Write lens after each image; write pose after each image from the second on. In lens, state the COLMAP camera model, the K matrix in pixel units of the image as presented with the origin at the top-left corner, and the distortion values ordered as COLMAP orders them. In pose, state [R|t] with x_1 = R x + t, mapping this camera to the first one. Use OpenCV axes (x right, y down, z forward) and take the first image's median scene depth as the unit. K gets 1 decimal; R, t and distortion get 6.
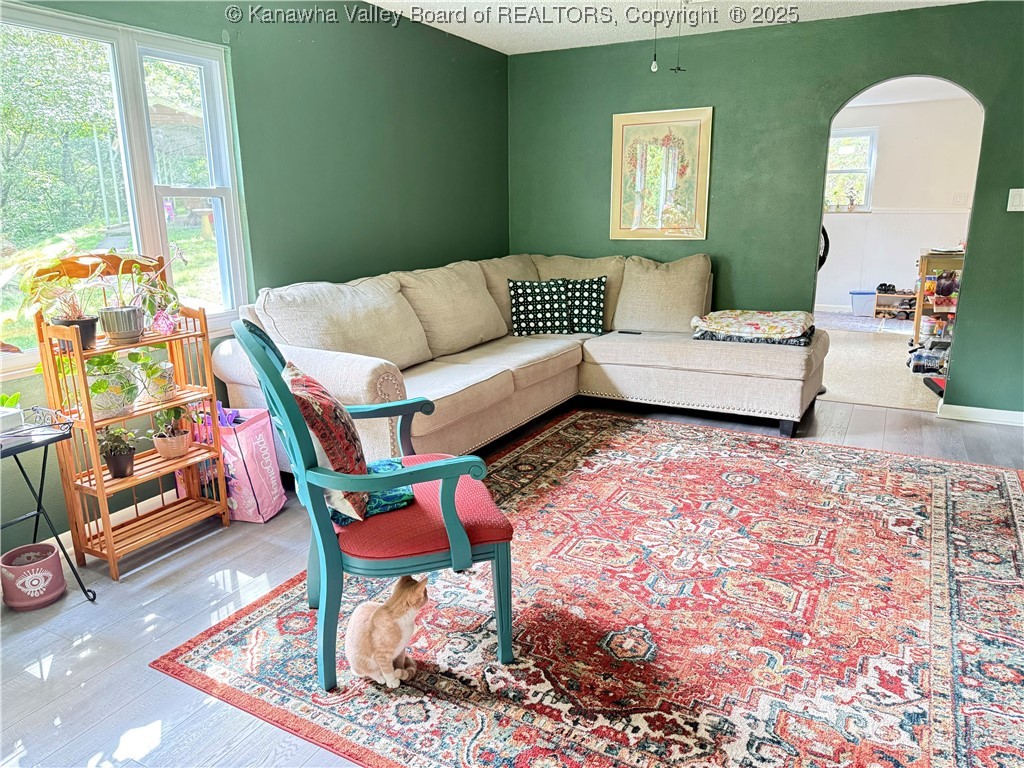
lens RADIAL K [[720.5, 0, 511.3], [0, 720.5, 382.3], [0, 0, 1]] dist [-0.000546, -0.002628]
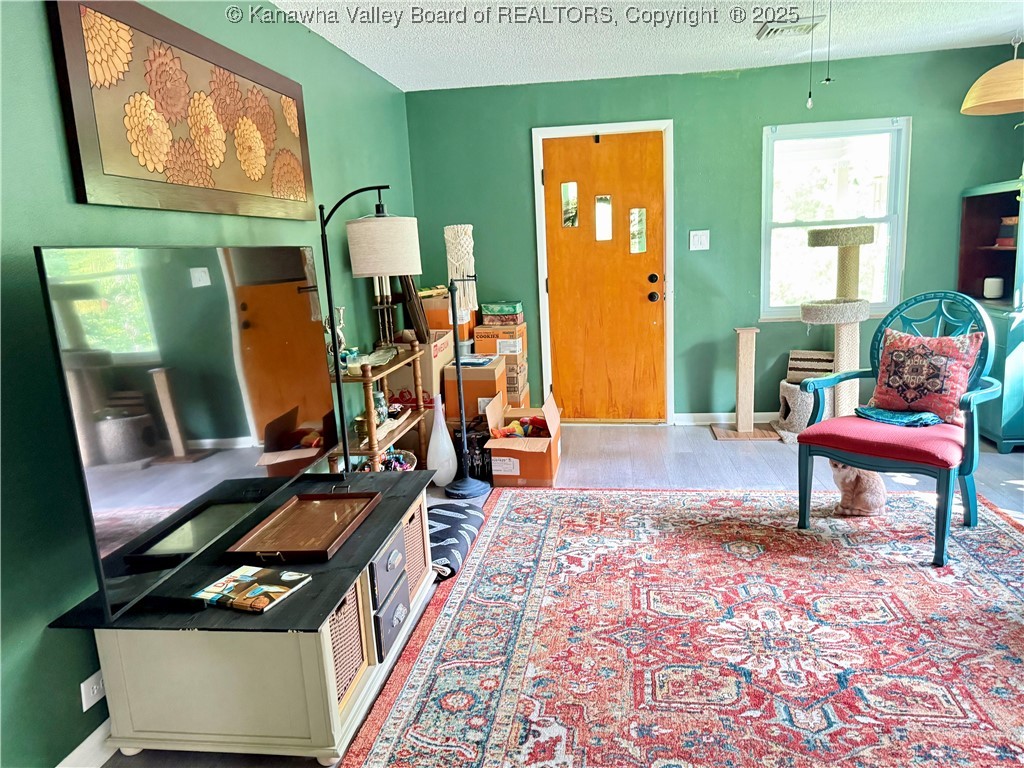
lens RADIAL K [[720.5, 0, 519.3], [0, 720.5, 393.4], [0, 0, 1]] dist [-0.000546, -0.002628]
pose [[-0.931282, 0.126987, -0.341450, 0.880877], [-0.033684, 0.903249, 0.427794, -0.426368], [0.362738, 0.409898, -0.836902, 1.655361]]
